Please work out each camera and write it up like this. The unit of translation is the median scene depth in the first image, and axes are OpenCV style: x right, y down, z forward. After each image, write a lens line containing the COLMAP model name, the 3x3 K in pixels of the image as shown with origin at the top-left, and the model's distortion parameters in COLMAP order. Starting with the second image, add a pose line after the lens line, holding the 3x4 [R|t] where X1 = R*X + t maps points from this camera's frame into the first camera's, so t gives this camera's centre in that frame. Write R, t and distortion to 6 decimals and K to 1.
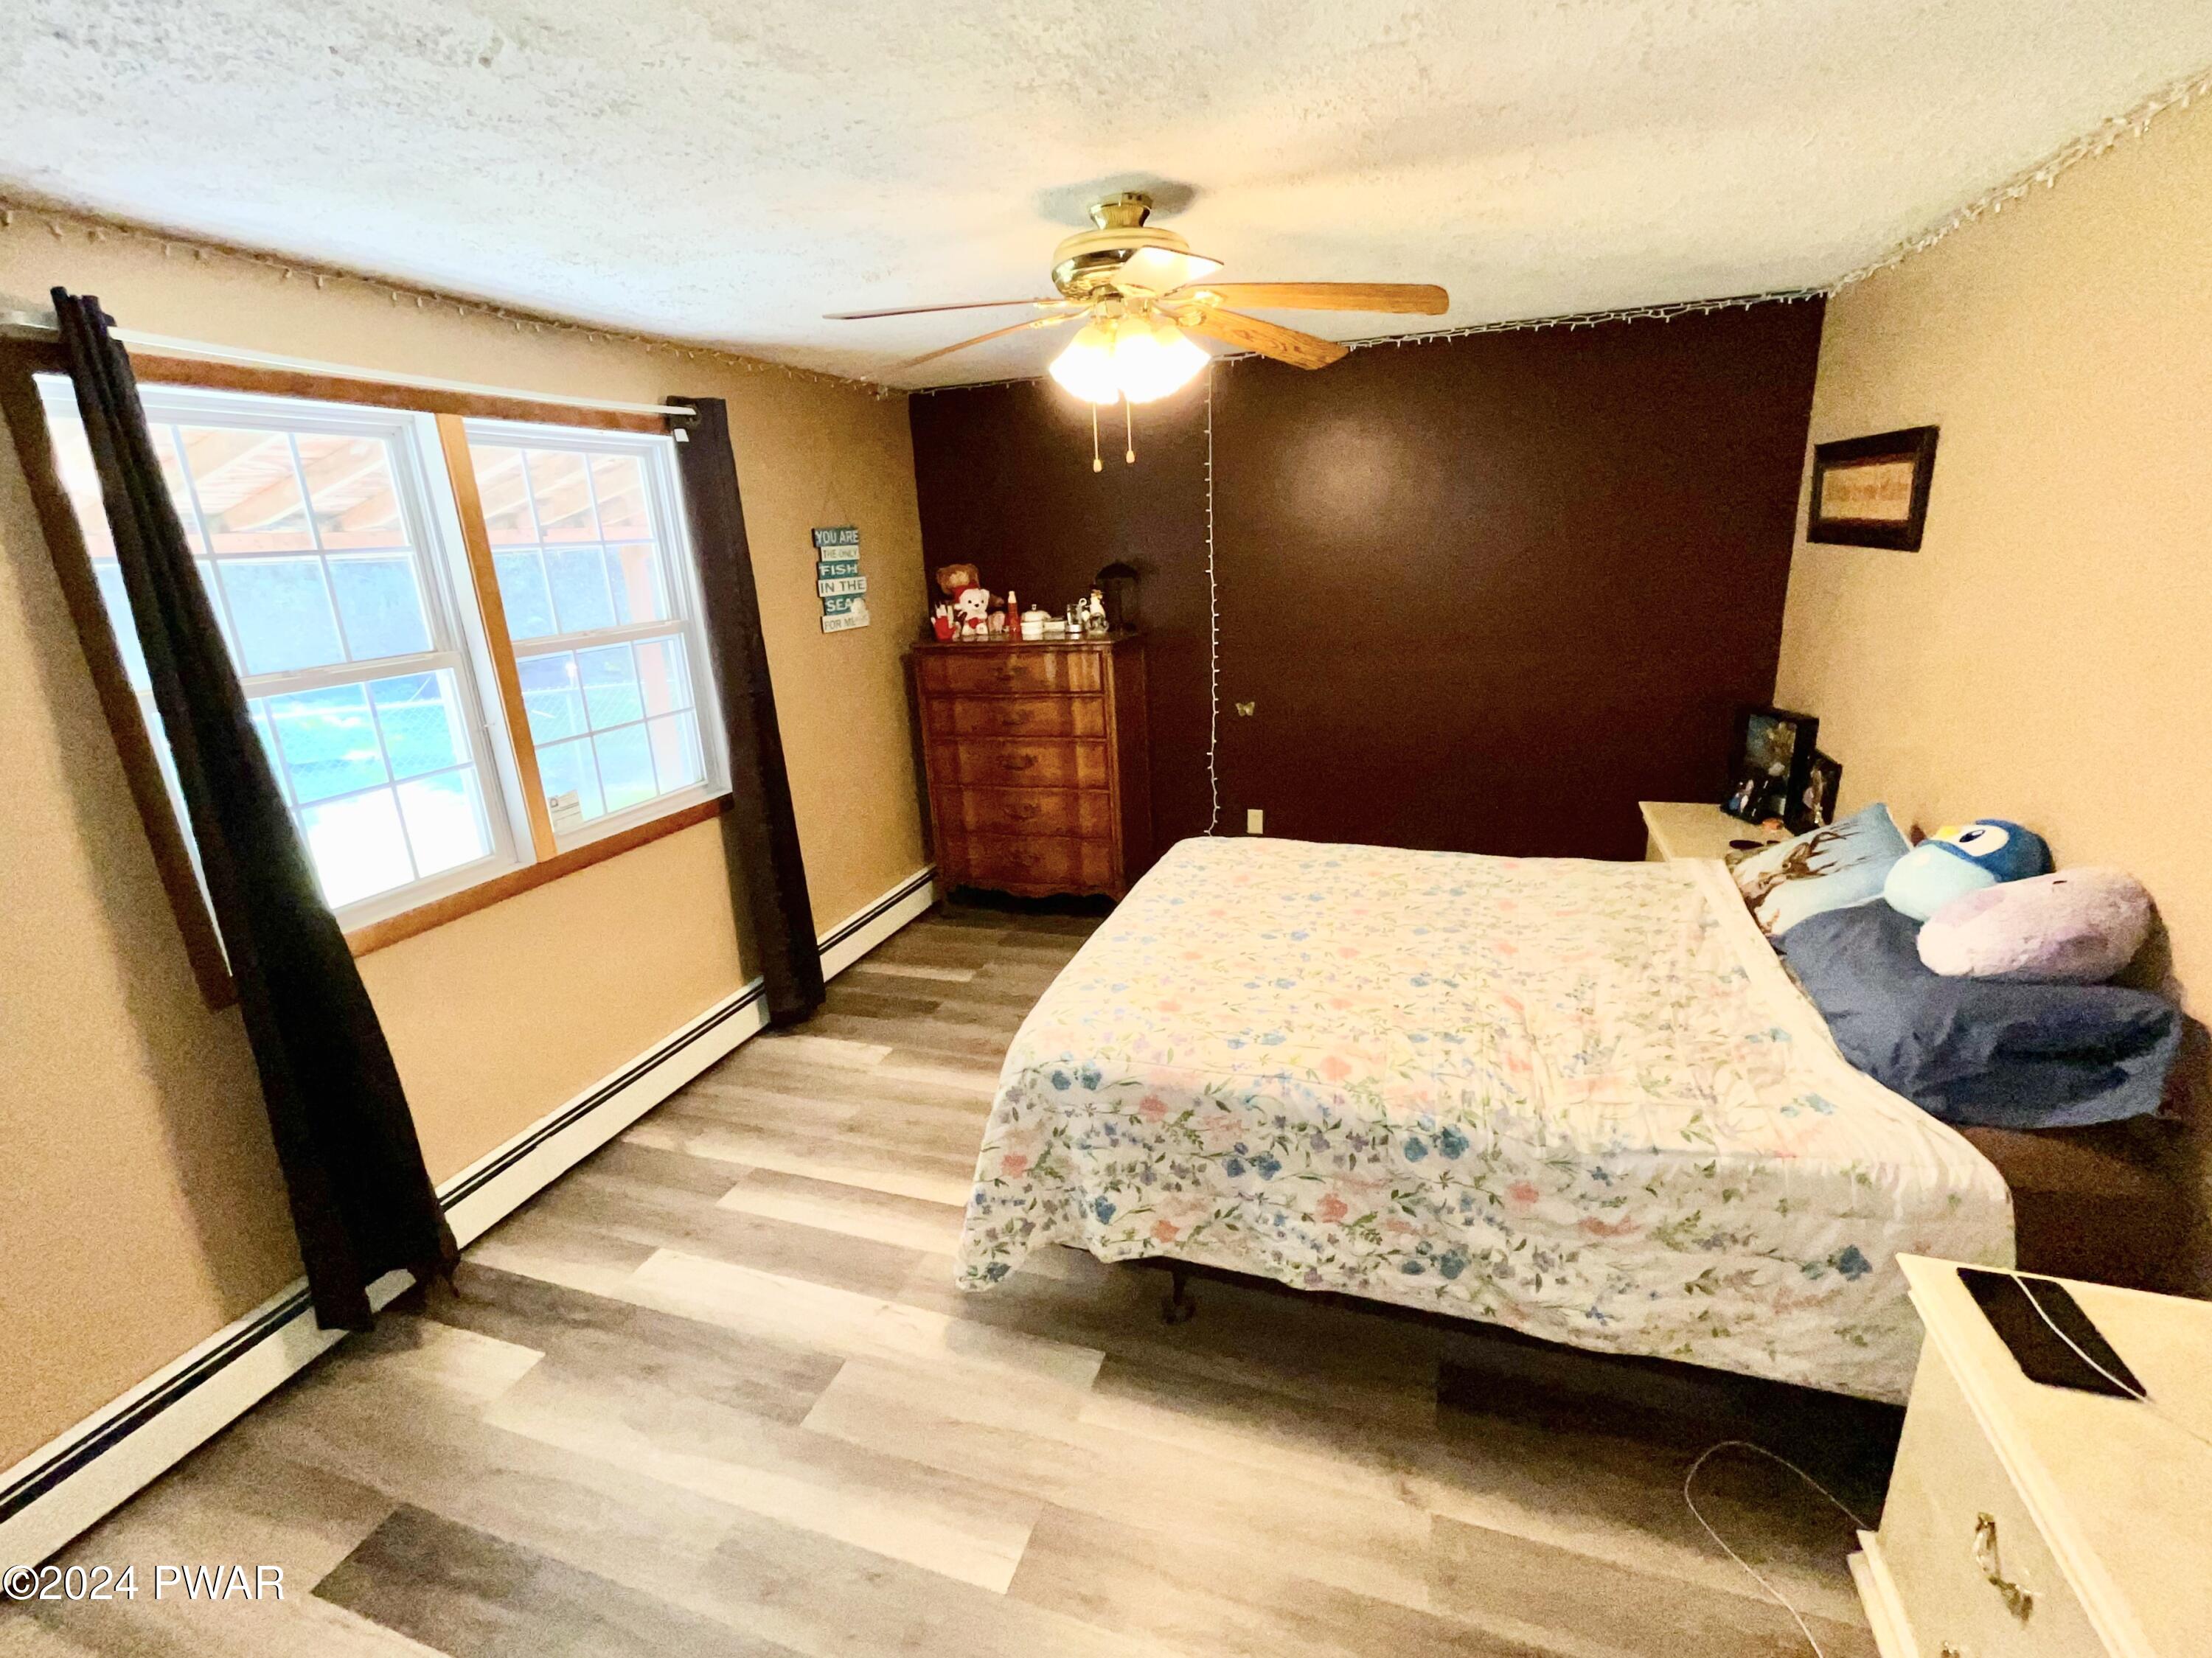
lens RADIAL K [[981.7, 0, 1106.0], [0, 981.7, 829.0], [0, 0, 1]] dist [0.000023, -0.000141]
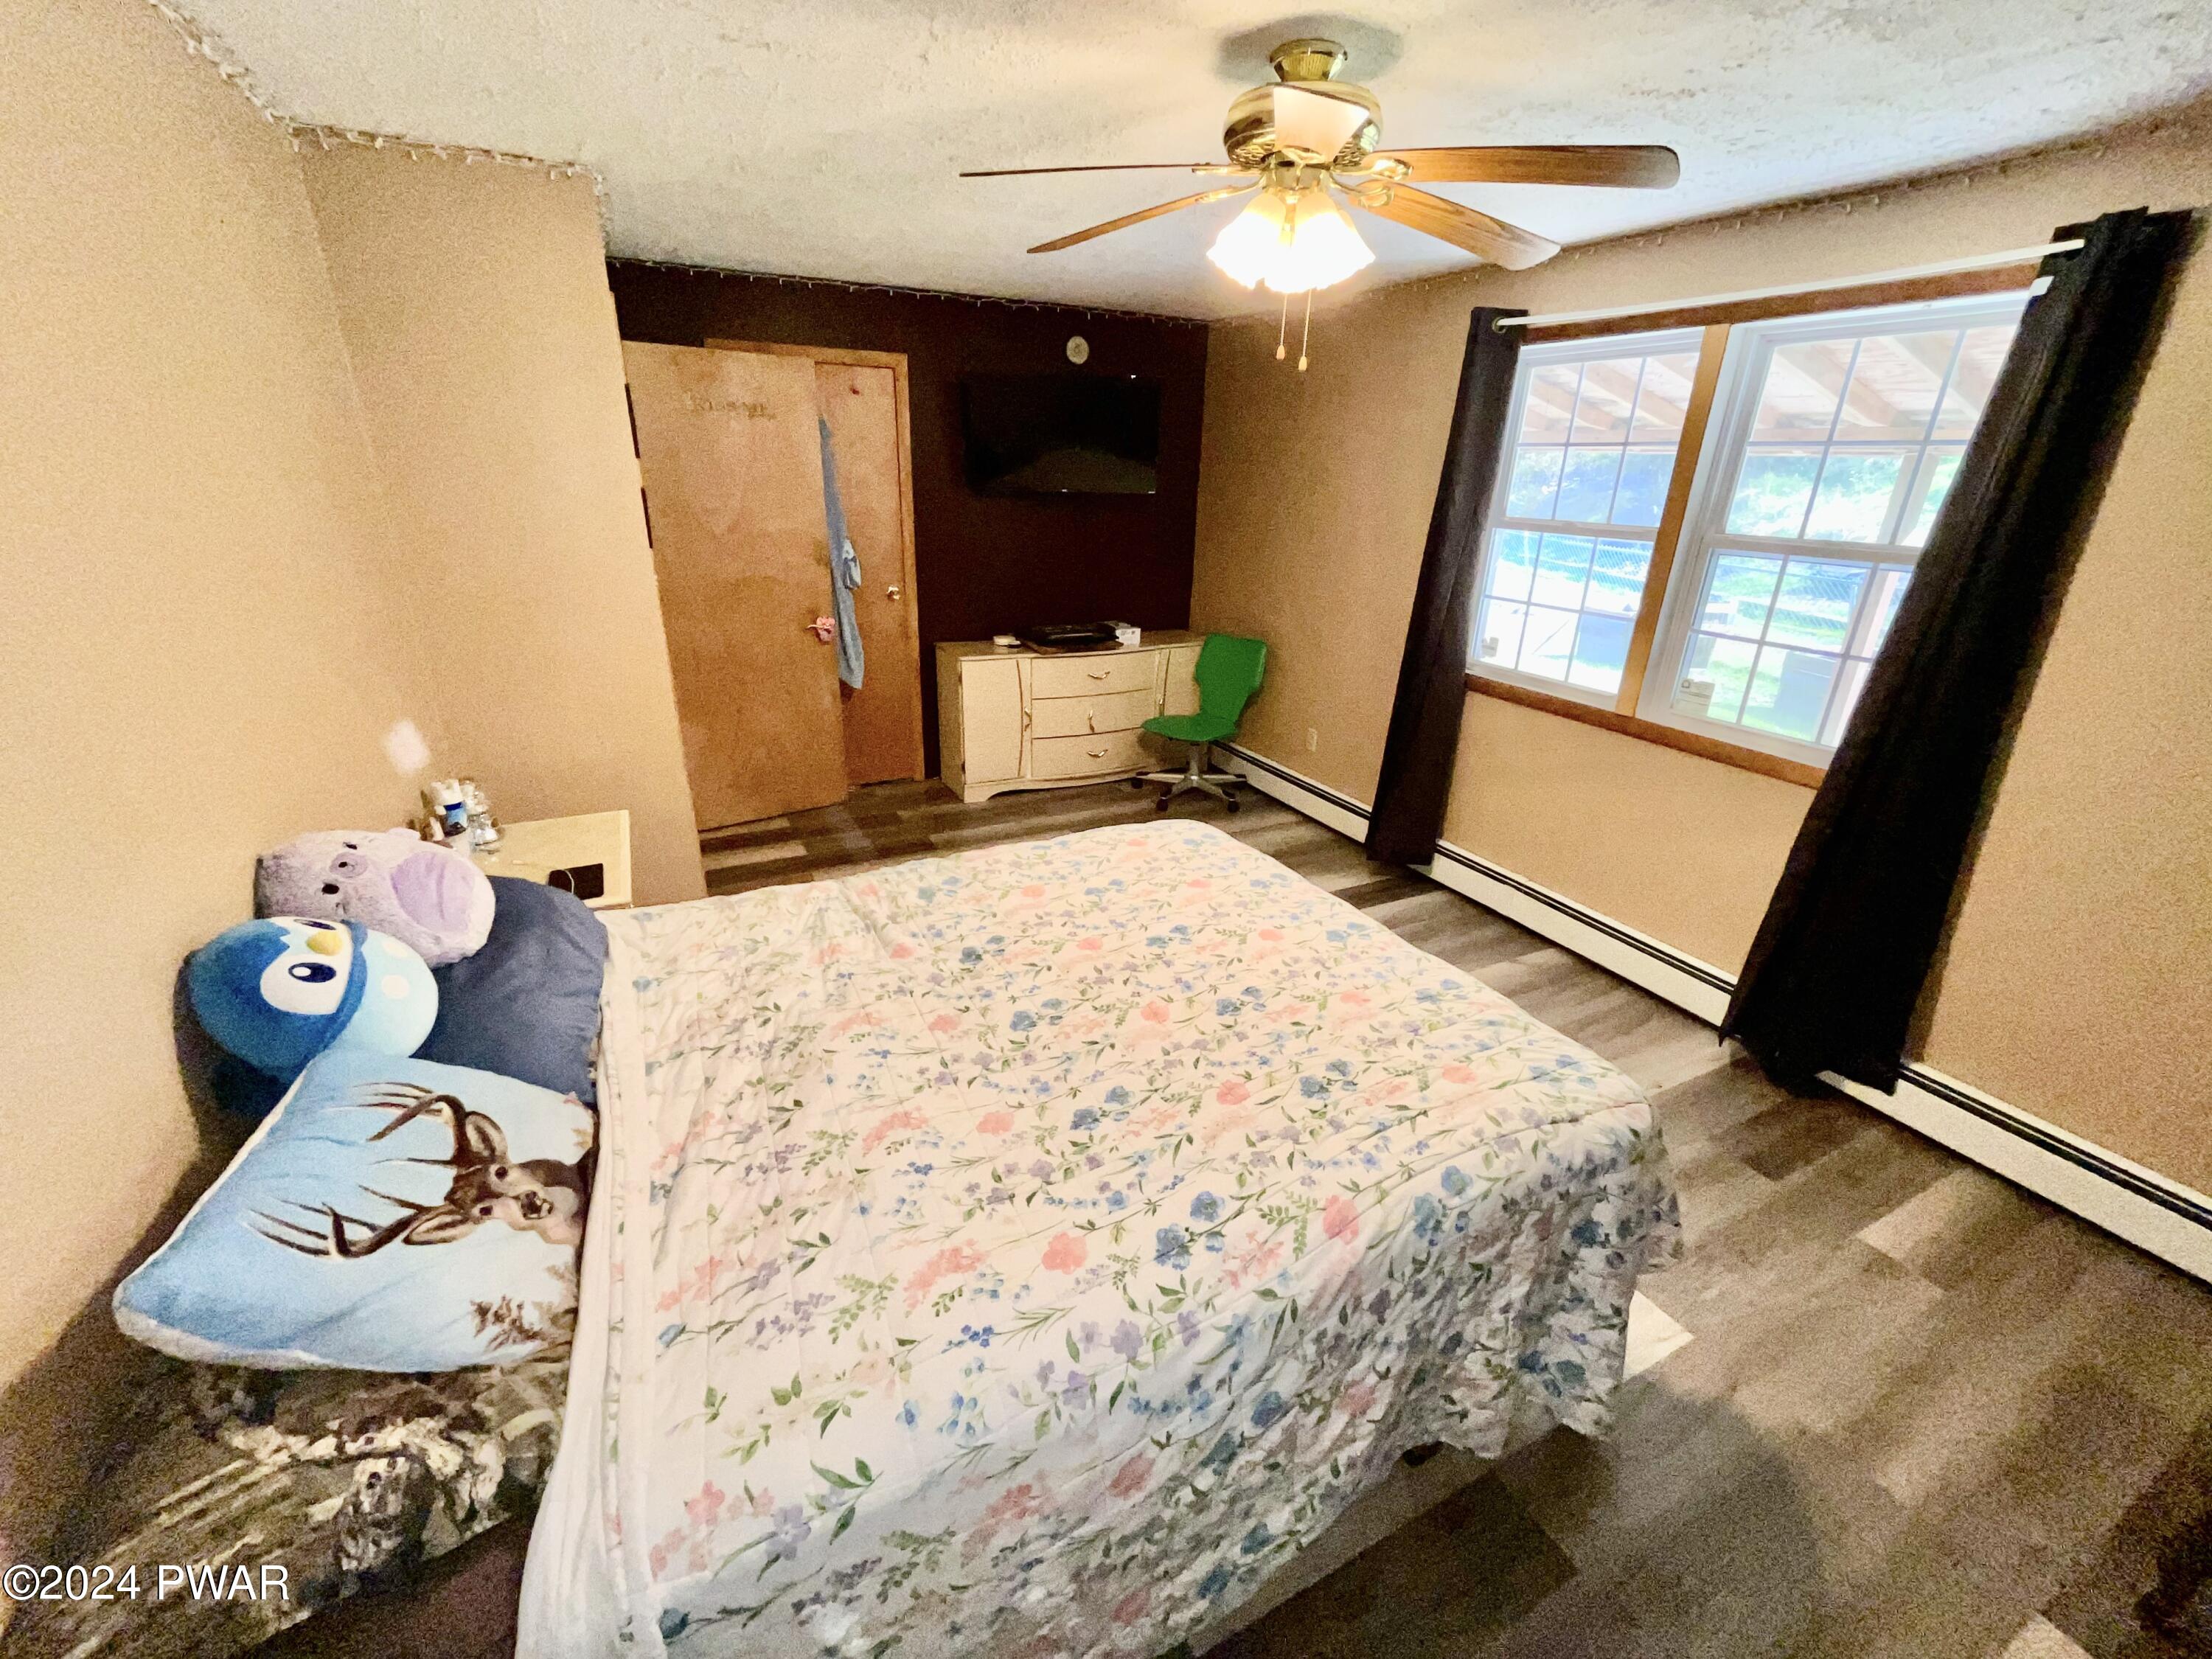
lens RADIAL K [[893.9, 0, 1106.0], [0, 893.9, 829.5], [0, 0, 1]] dist [-0.002979, -0.000483]
pose [[-0.688041, 0.298538, -0.661418, 0.629545], [-0.199613, 0.798434, 0.568029, -0.350837], [0.697677, 0.522855, -0.489764, 1.157383]]
